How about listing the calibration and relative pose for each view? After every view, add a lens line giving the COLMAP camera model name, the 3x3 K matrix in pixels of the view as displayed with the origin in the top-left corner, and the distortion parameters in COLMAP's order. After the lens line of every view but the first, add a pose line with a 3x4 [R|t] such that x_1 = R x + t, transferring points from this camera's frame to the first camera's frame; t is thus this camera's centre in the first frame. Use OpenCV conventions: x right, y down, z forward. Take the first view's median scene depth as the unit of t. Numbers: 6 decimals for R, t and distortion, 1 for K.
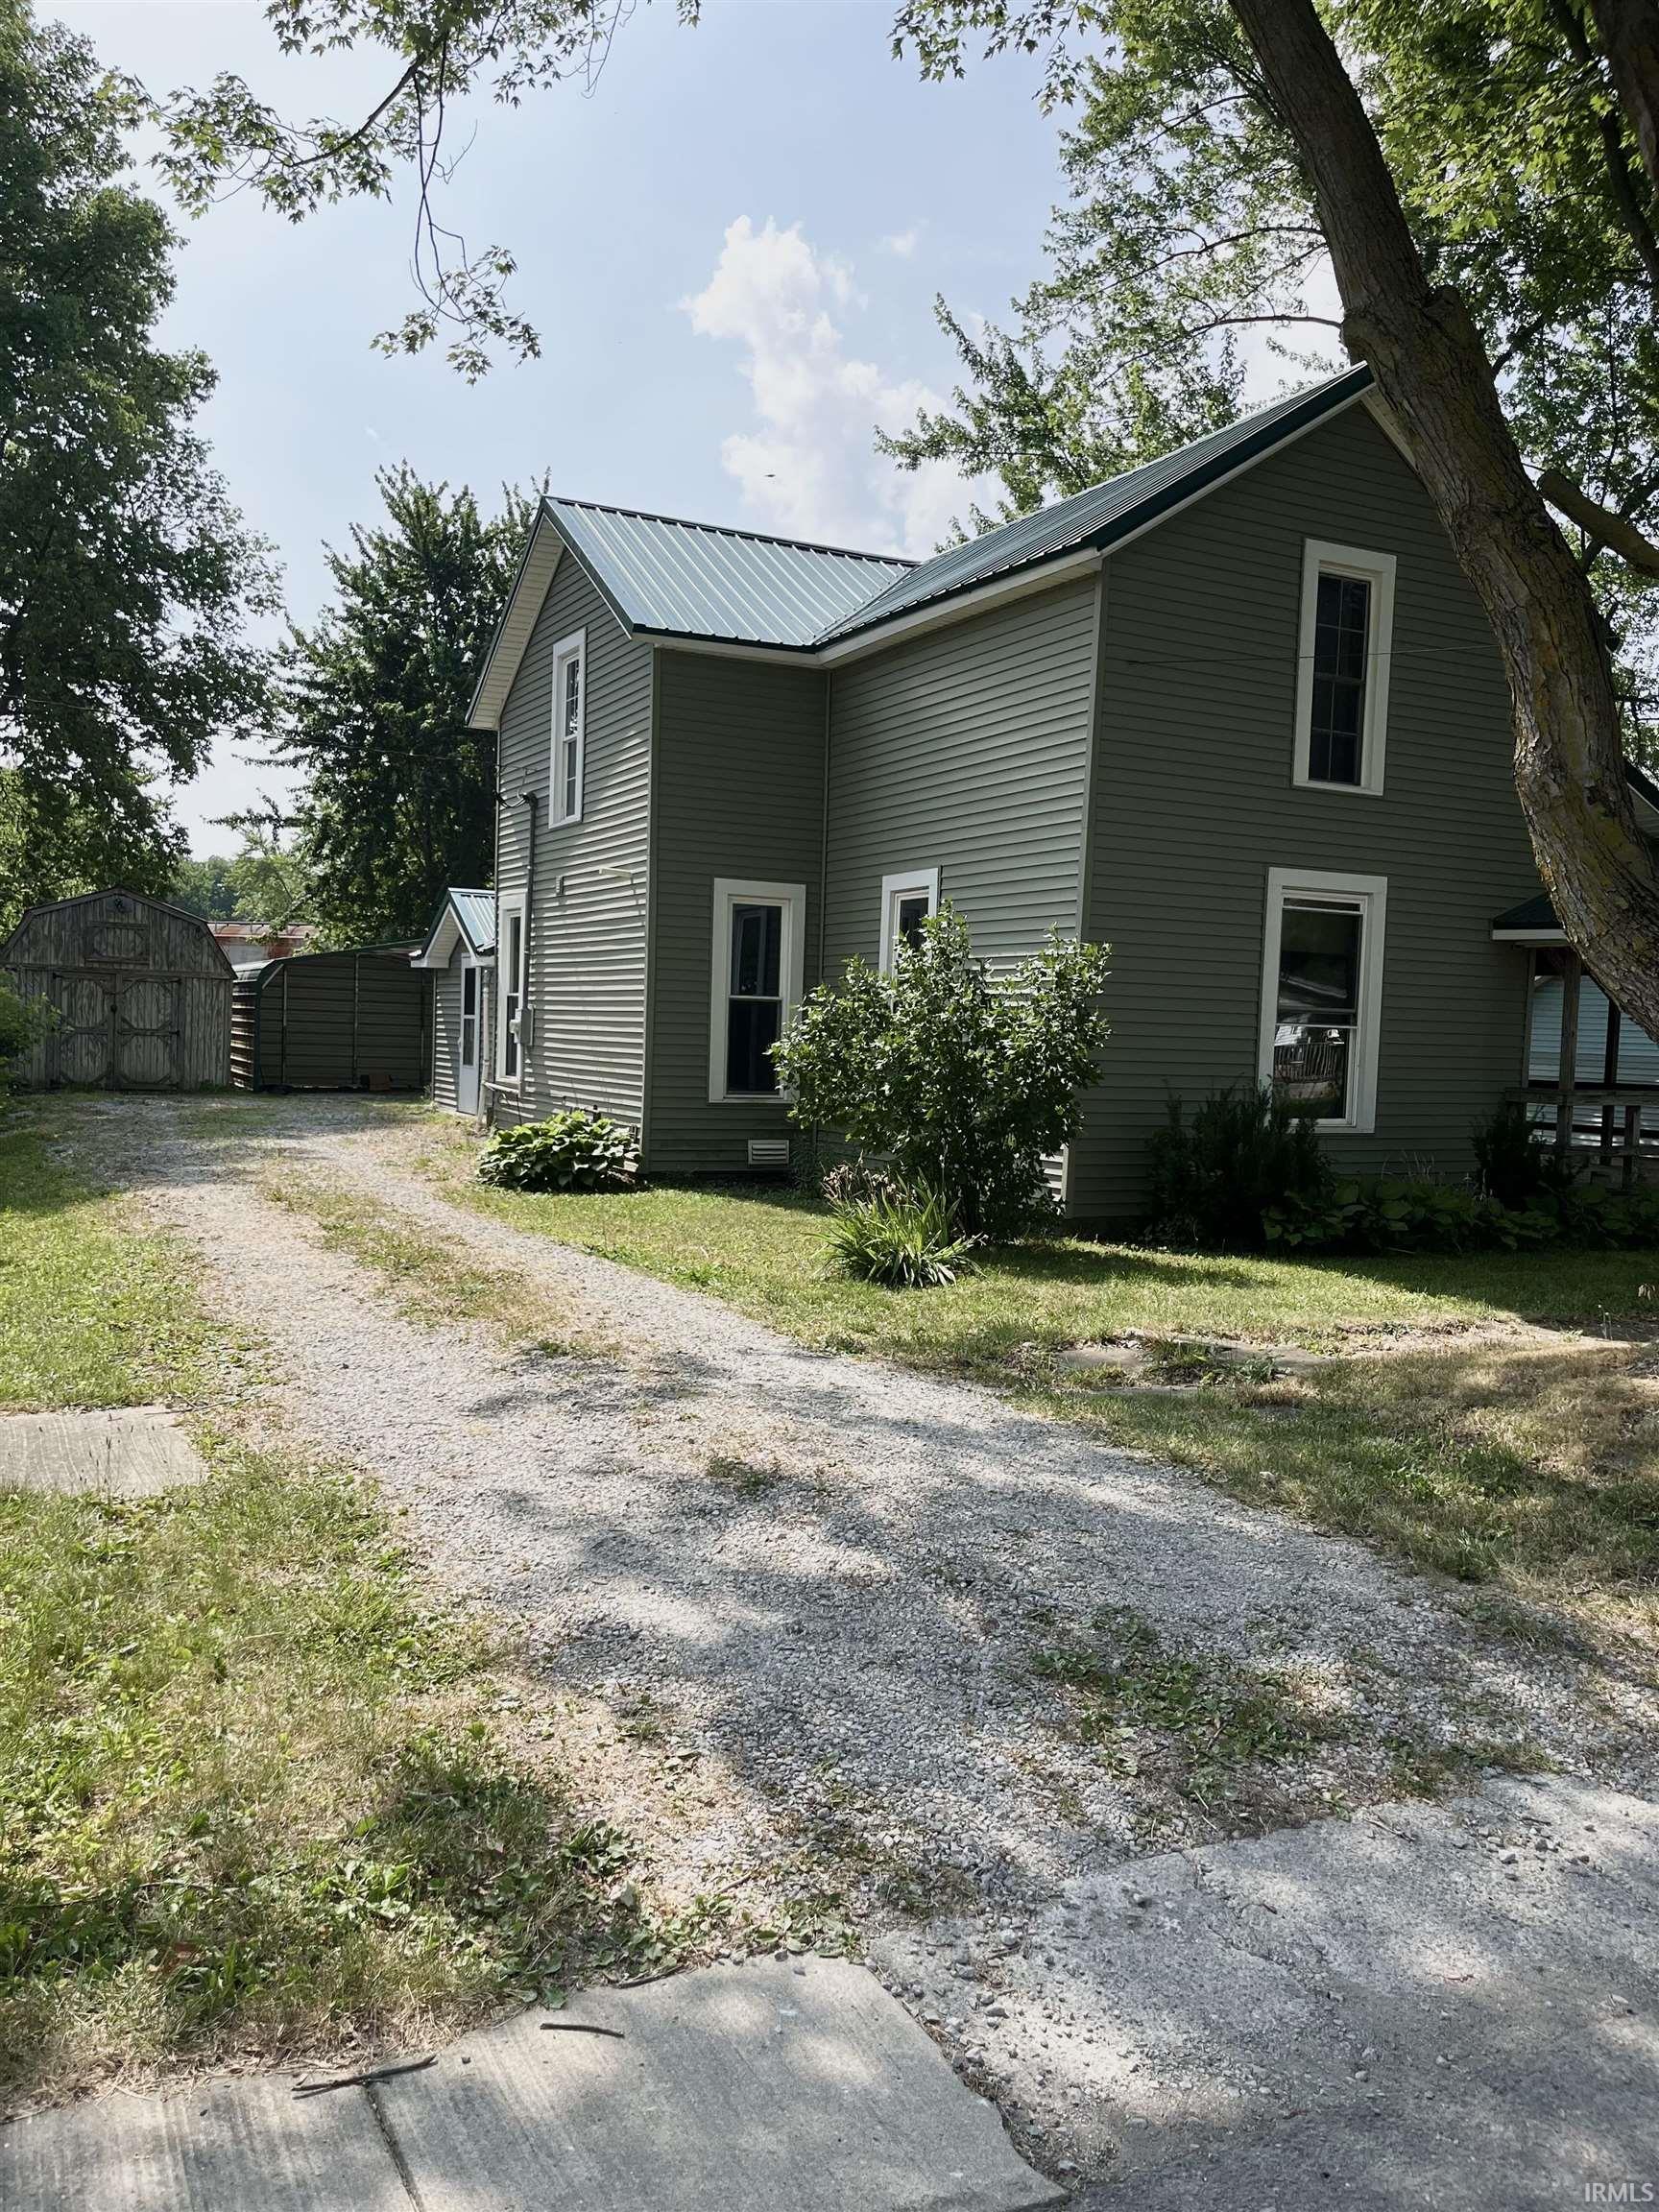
lens RADIAL K [[1660.0, 0, 829.5], [0, 1660.0, 1106.0], [0, 0, 1]] dist [0.008506, -0.001134]
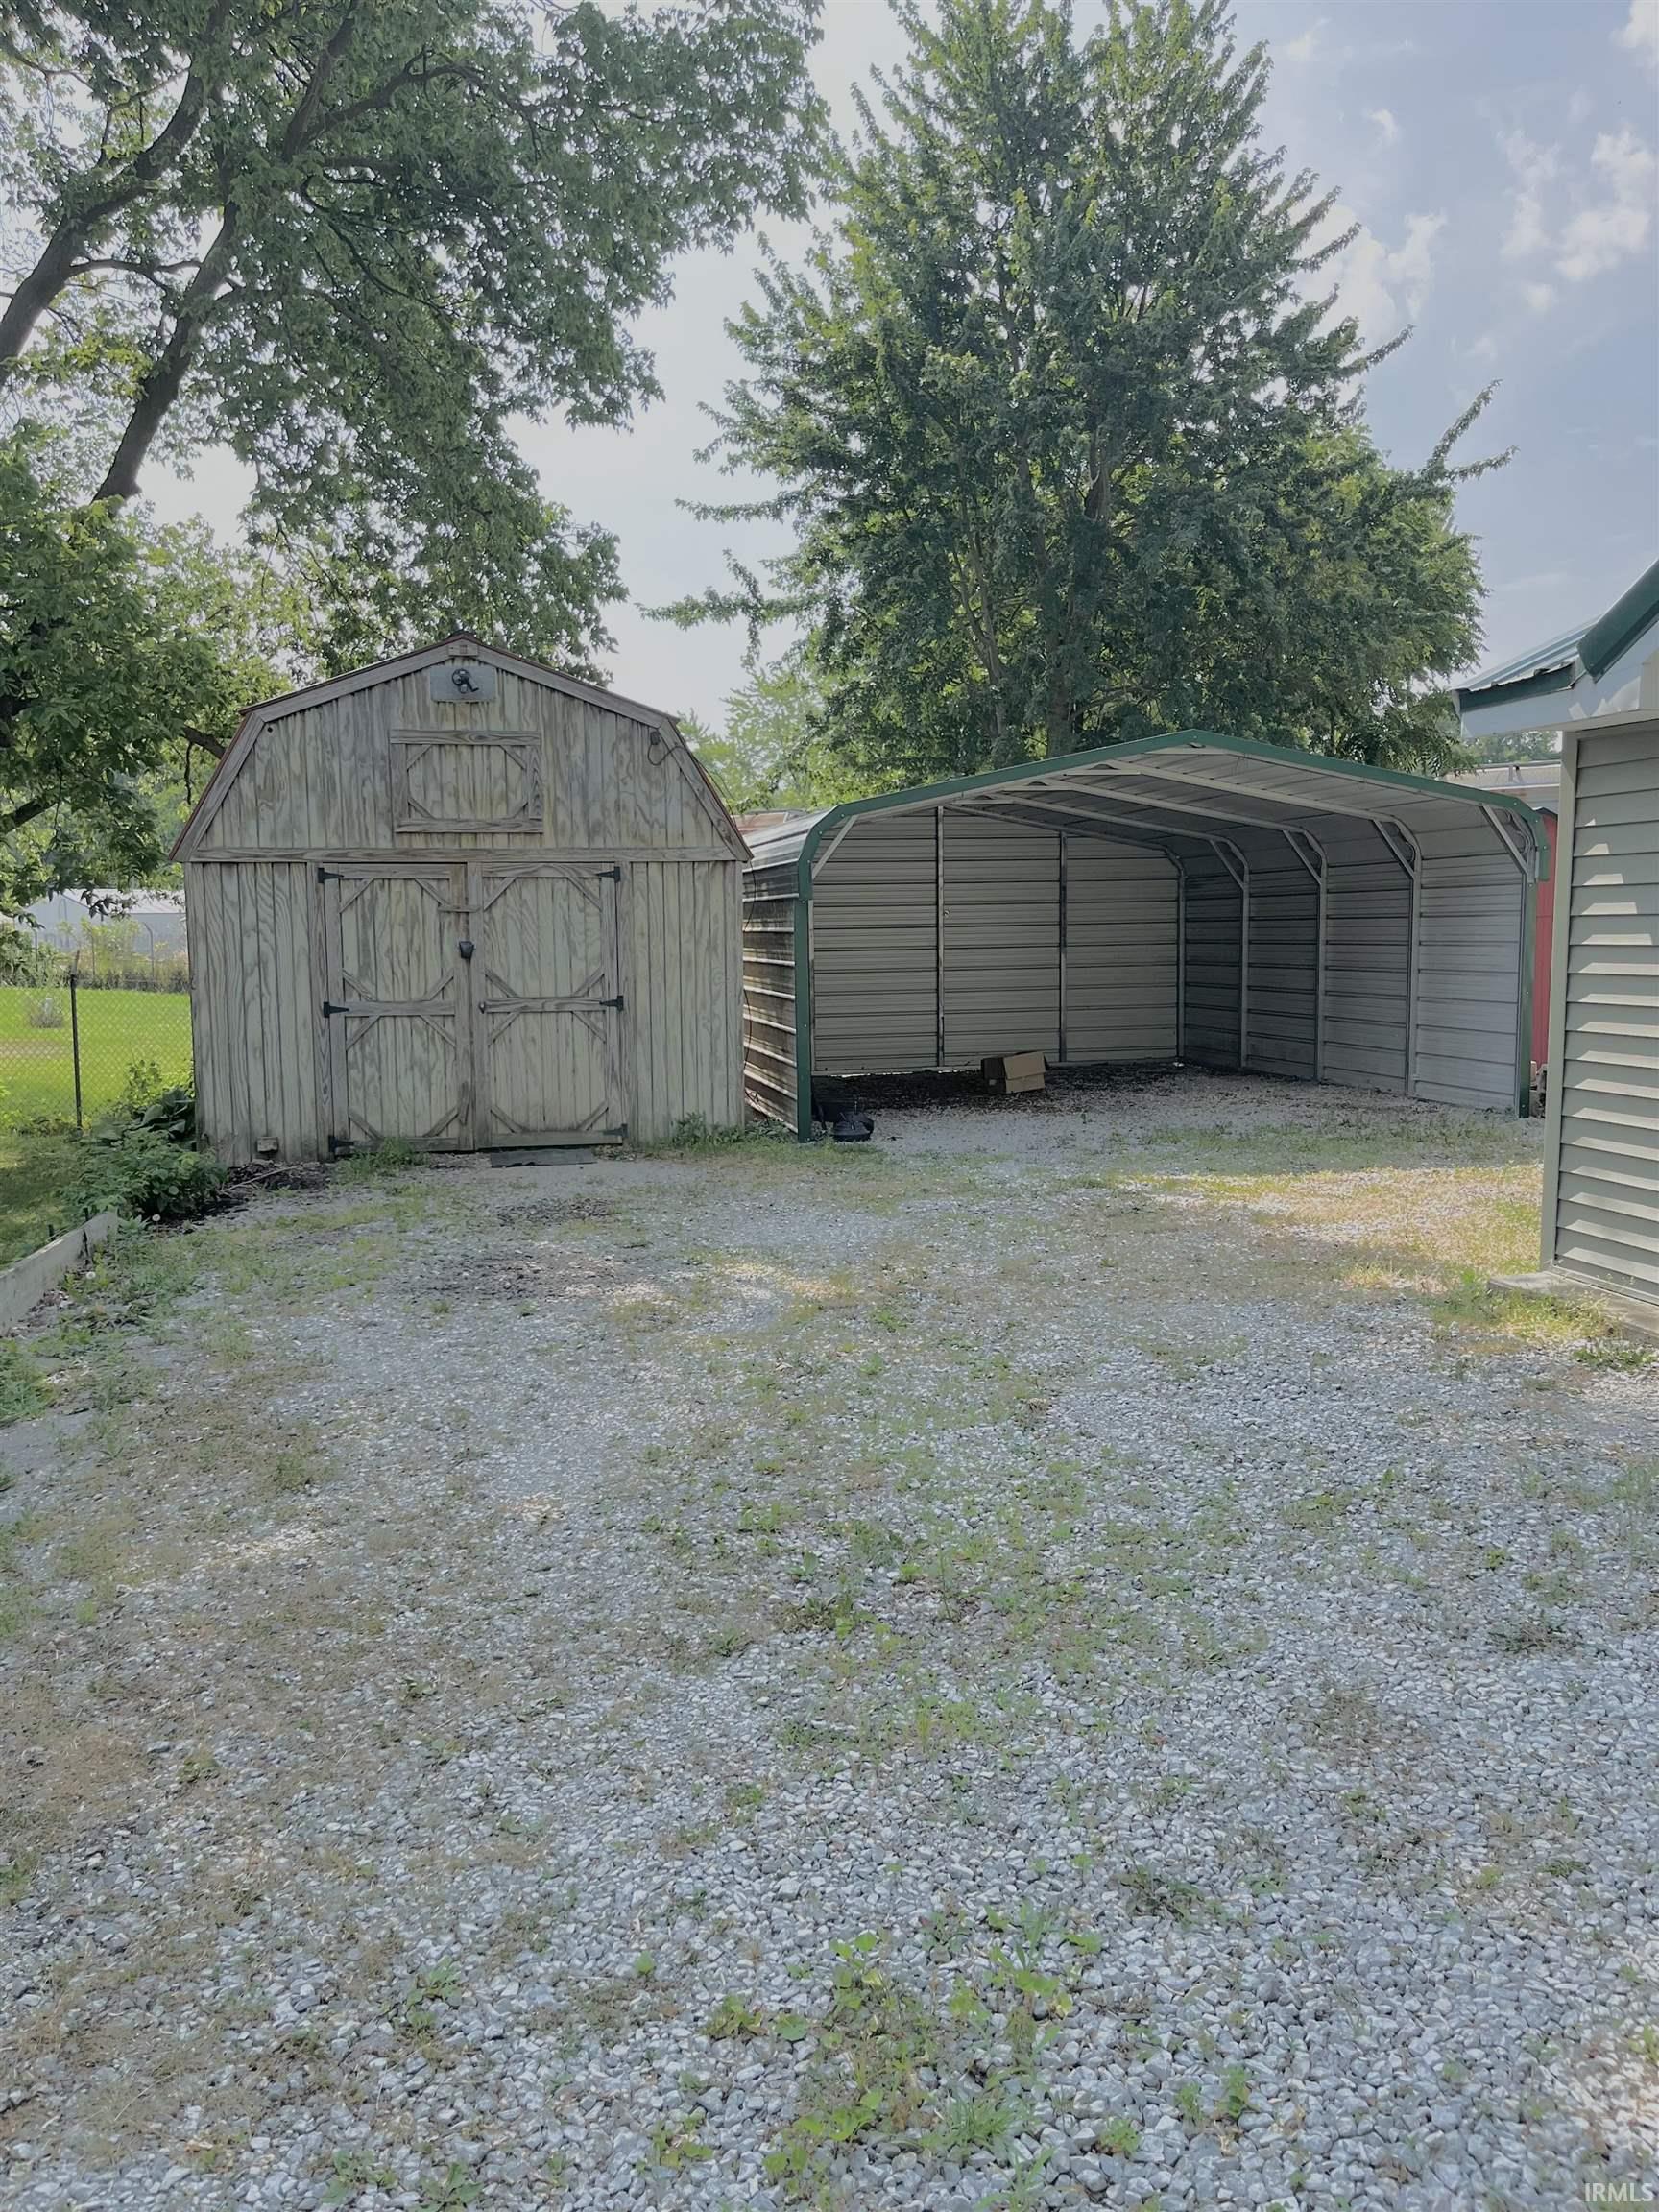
lens RADIAL K [[1660.0, 0, 829.5], [0, 1660.0, 1106.0], [0, 0, 1]] dist [0.008506, -0.001134]
pose [[0.969258, -0.024604, -0.244815, -0.192875], [0.039376, 0.997675, 0.055630, -0.031000], [0.242877, -0.063560, 0.967973, 0.489991]]
